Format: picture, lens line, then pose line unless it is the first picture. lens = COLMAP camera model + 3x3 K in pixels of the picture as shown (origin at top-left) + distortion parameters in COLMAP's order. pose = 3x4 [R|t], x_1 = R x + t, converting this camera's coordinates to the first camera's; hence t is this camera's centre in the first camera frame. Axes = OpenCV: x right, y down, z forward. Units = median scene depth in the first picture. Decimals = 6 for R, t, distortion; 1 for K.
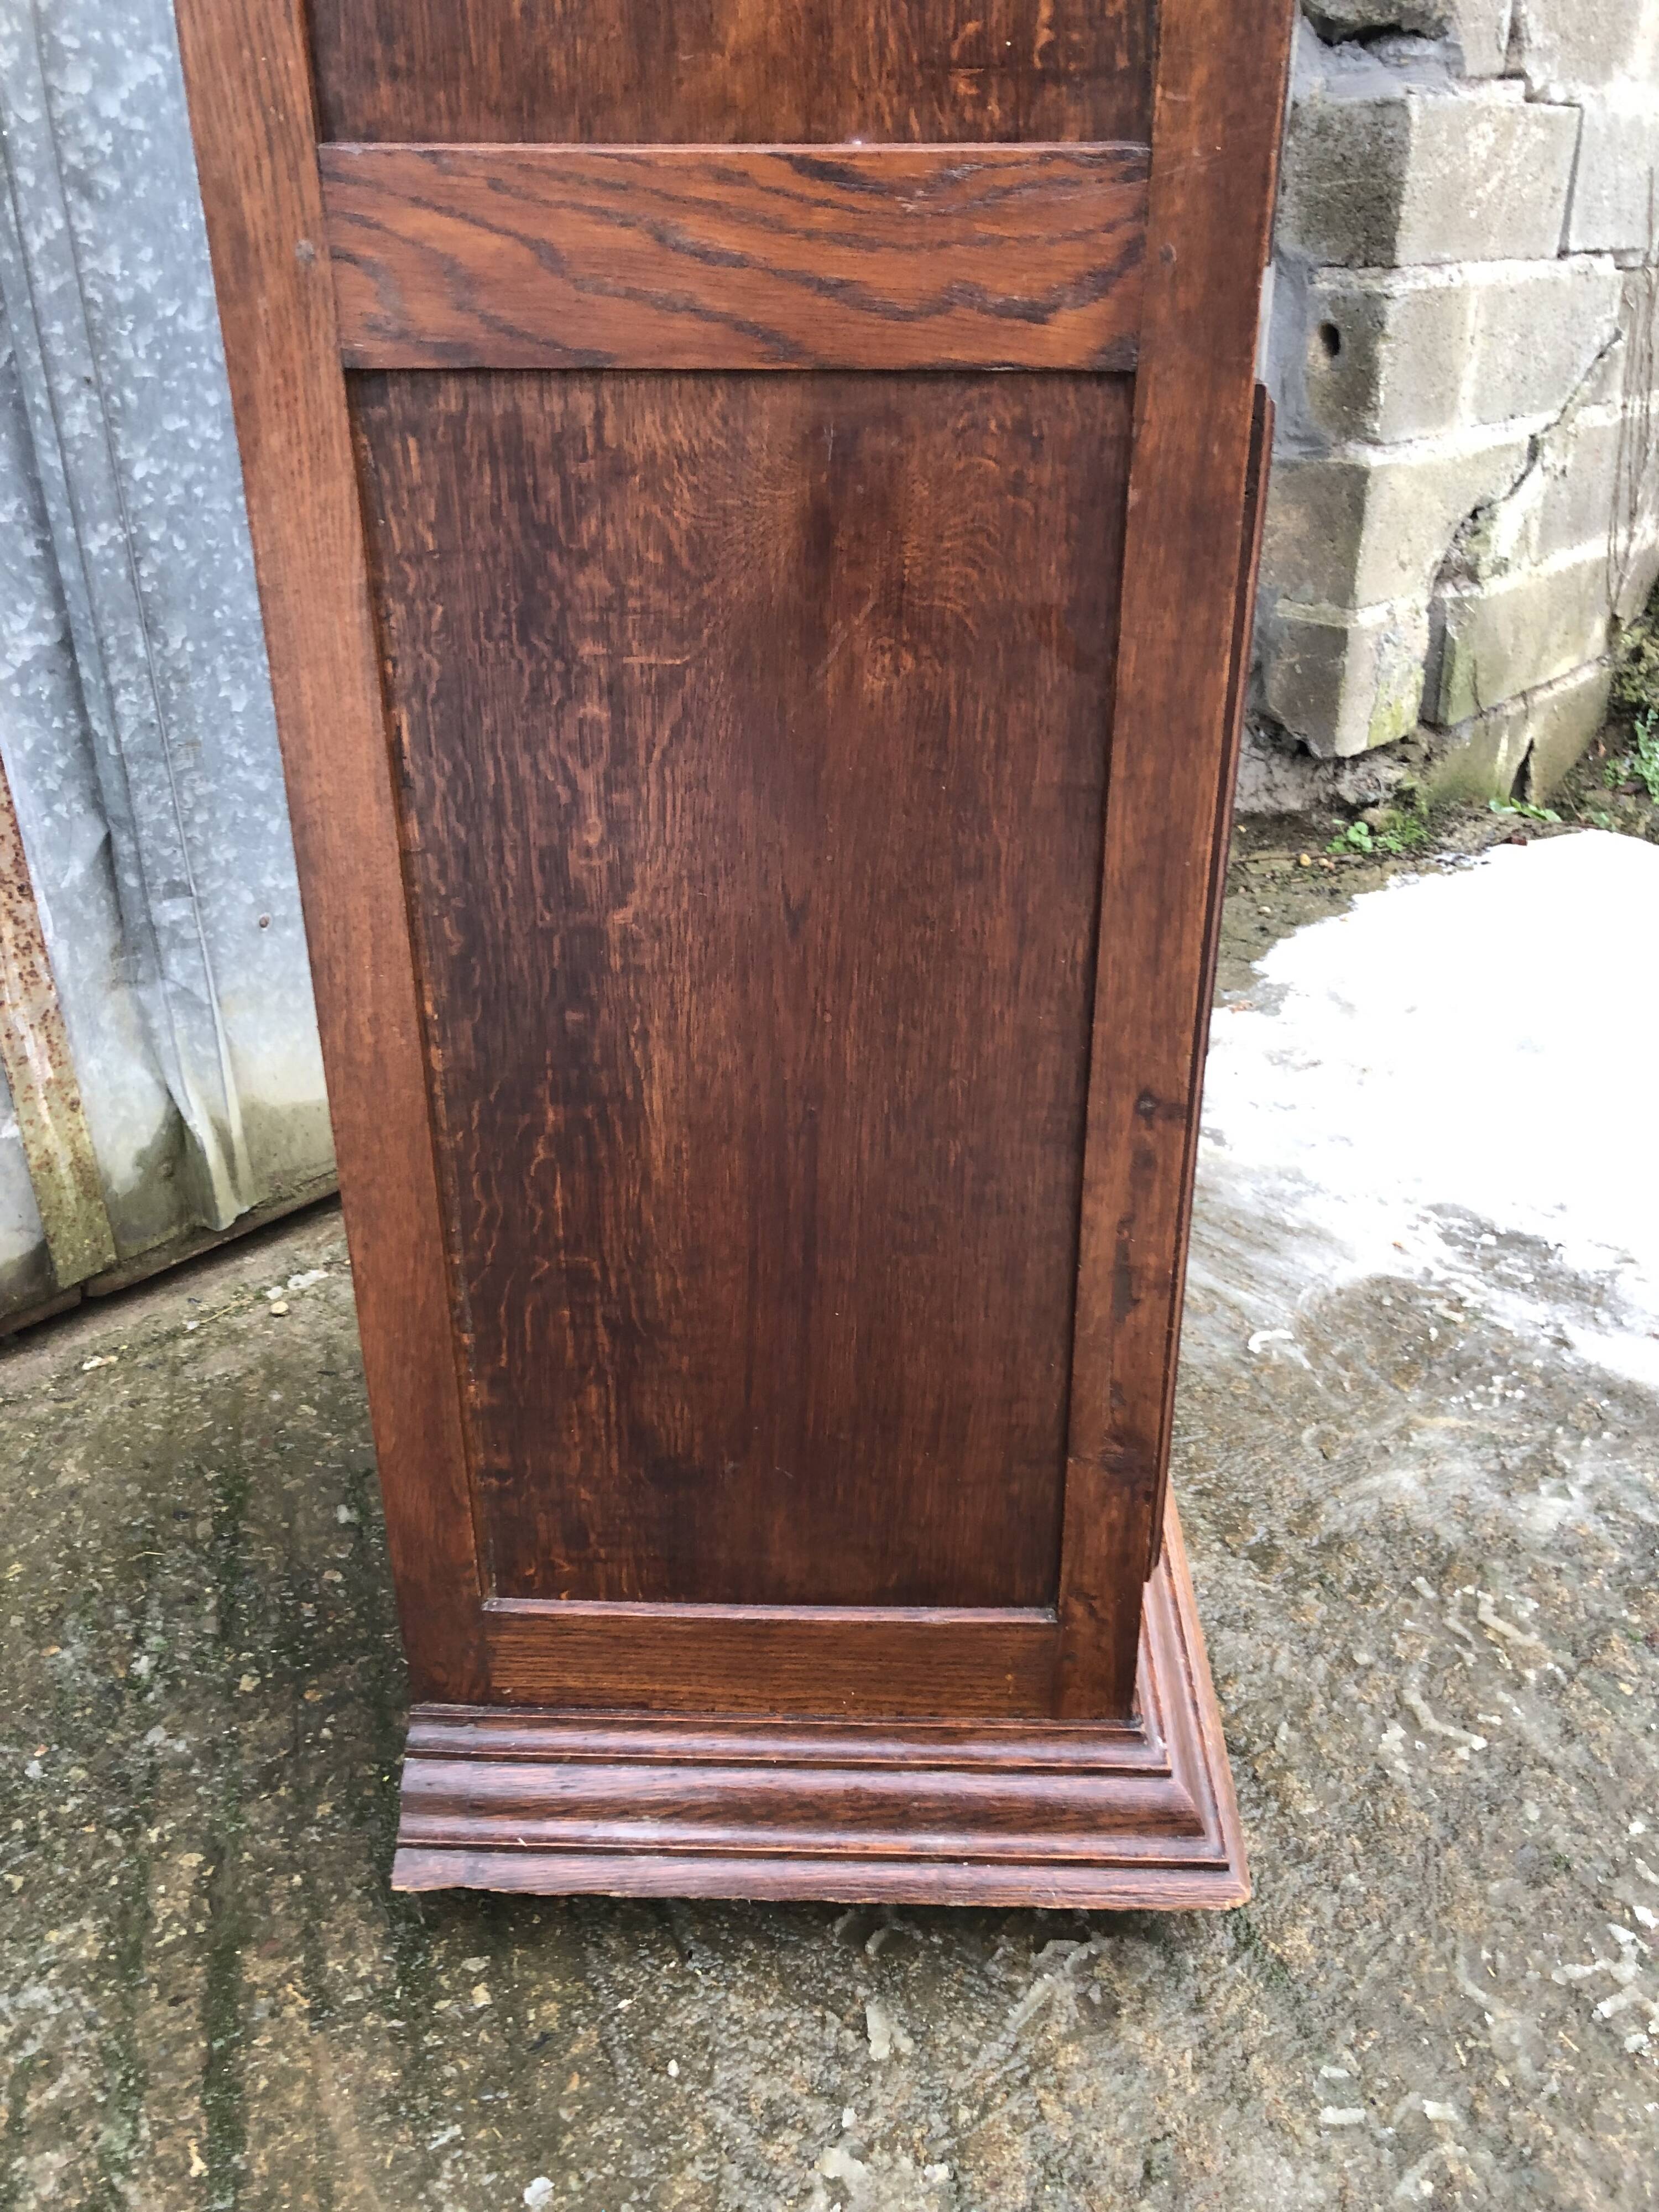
lens RADIAL K [[1827.8, 0, 844.7], [0, 1827.8, 1085.1], [0, 0, 1]] dist [-0.040559, 0.082809]
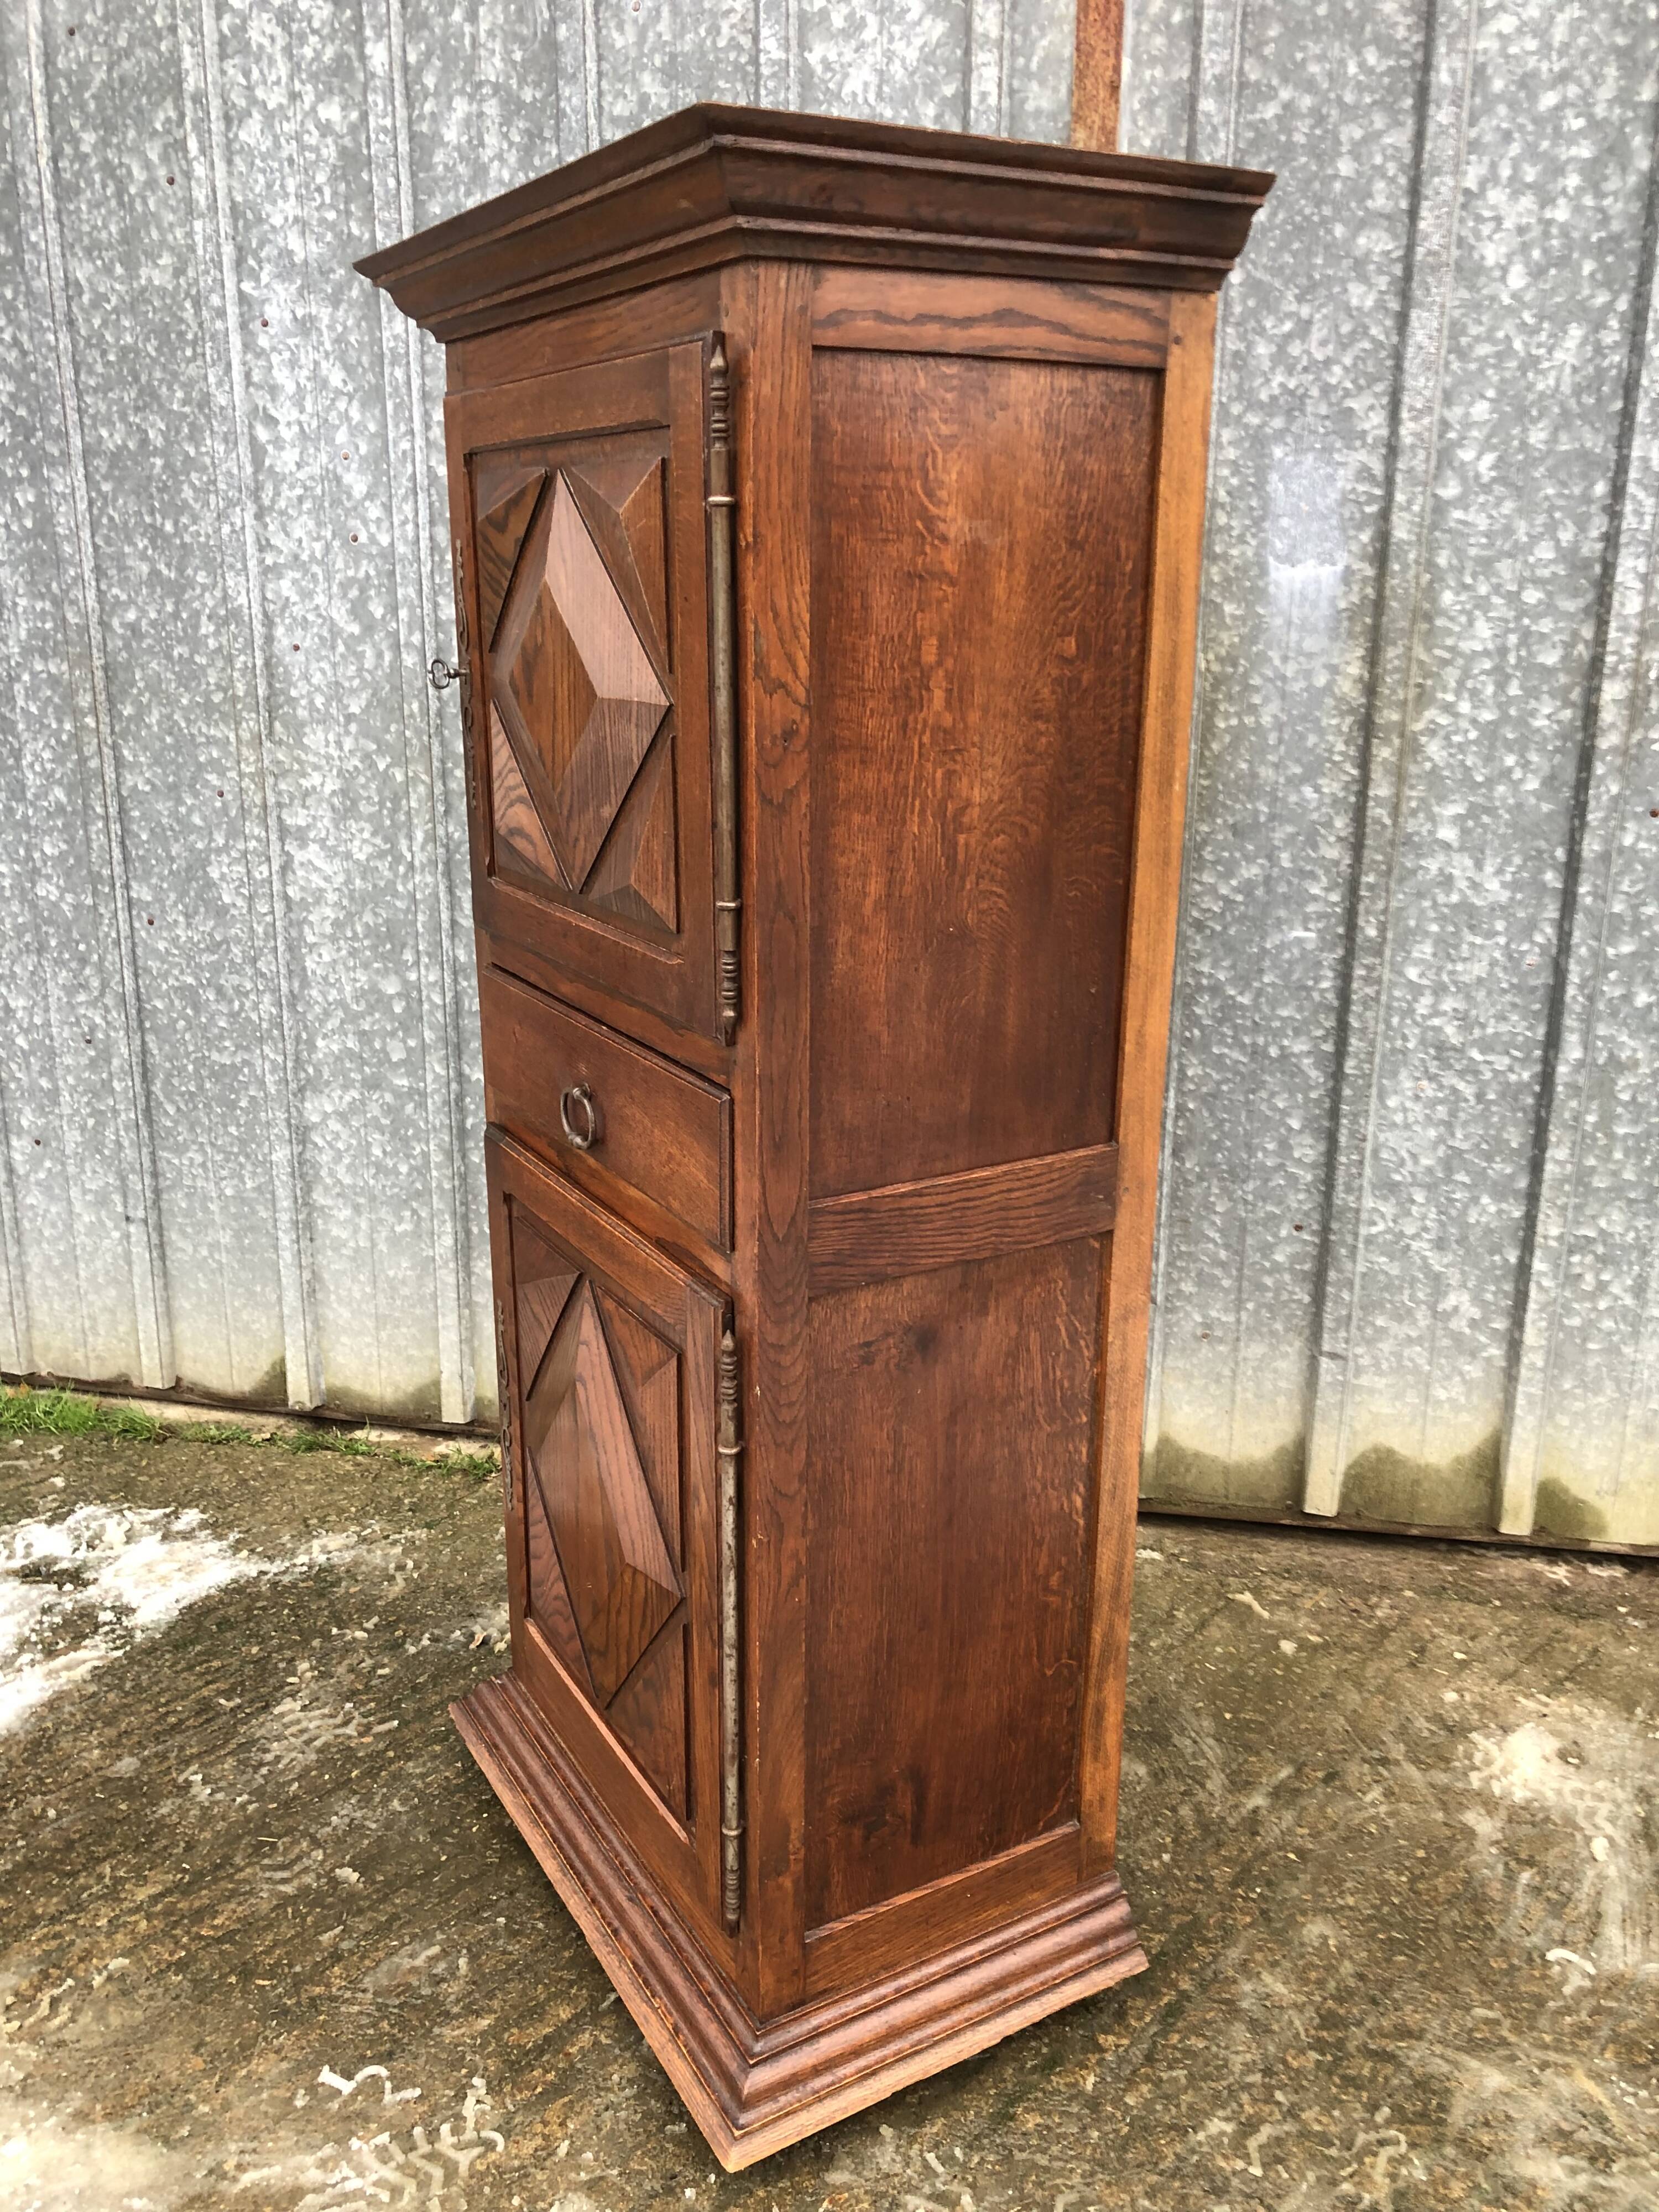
lens RADIAL K [[1813.4, 0, 817.5], [0, 1813.4, 1121.4], [0, 0, 1]] dist [0.047811, -0.057443]
pose [[0.478577, 0.267559, -0.836287, 0.907345], [-0.373955, 0.923852, 0.081574, -0.301242], [0.794431, 0.273694, 0.542190, -0.214928]]
